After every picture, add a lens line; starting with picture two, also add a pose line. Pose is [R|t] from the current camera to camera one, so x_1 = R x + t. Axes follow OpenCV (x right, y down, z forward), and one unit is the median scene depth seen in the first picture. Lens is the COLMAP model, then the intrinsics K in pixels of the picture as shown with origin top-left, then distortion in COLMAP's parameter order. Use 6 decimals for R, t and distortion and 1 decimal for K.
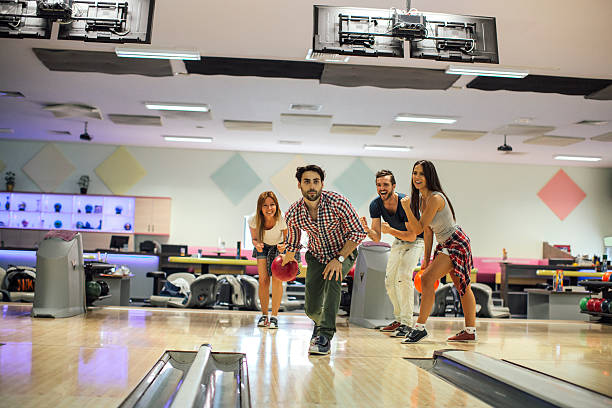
lens RADIAL K [[892.1, 0, 306.0], [0, 892.1, 204.0], [0, 0, 1]] dist [-0.181116, 0.444036]
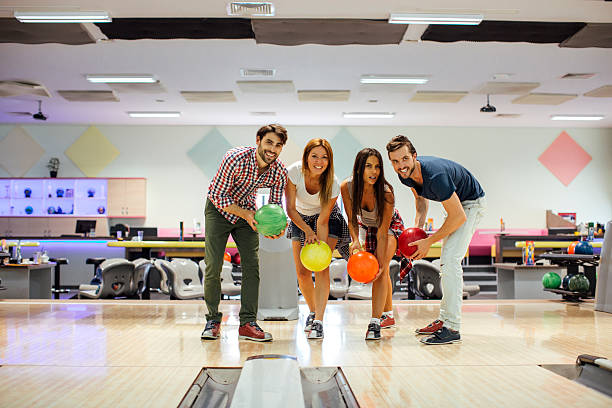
lens RADIAL K [[892.1, 0, 306.0], [0, 892.1, 204.0], [0, 0, 1]] dist [-0.181116, 0.444036]
pose [[0.998083, -0.037167, -0.049496, 0.087822], [0.038414, 0.998961, 0.024505, 0.005782], [0.048534, -0.026359, 0.998474, 0.086393]]
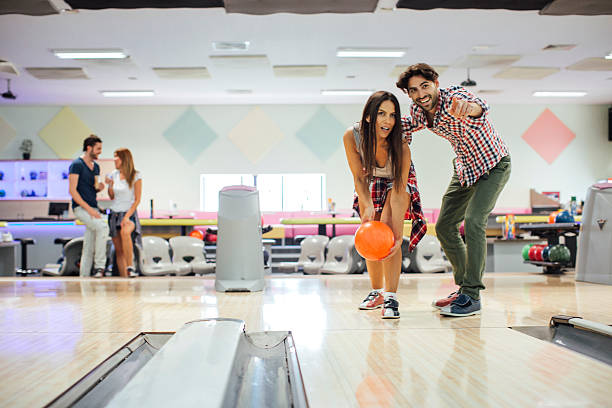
lens RADIAL K [[892.1, 0, 306.0], [0, 892.1, 204.0], [0, 0, 1]] dist [-0.181116, 0.444036]
pose [[0.998316, -0.045623, -0.035833, 0.097930], [0.046981, 0.998172, 0.038013, 0.018555], [0.034033, -0.039633, 0.998635, 0.111620]]
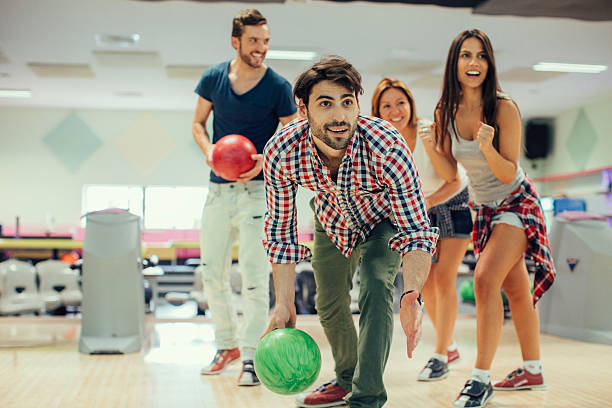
lens RADIAL K [[892.1, 0, 306.0], [0, 892.1, 204.0], [0, 0, 1]] dist [-0.181116, 0.444036]
pose [[0.996088, -0.028265, 0.083720, 0.093441], [0.025890, 0.999235, 0.029318, 0.015171], [-0.084485, -0.027036, 0.996058, 0.220933]]
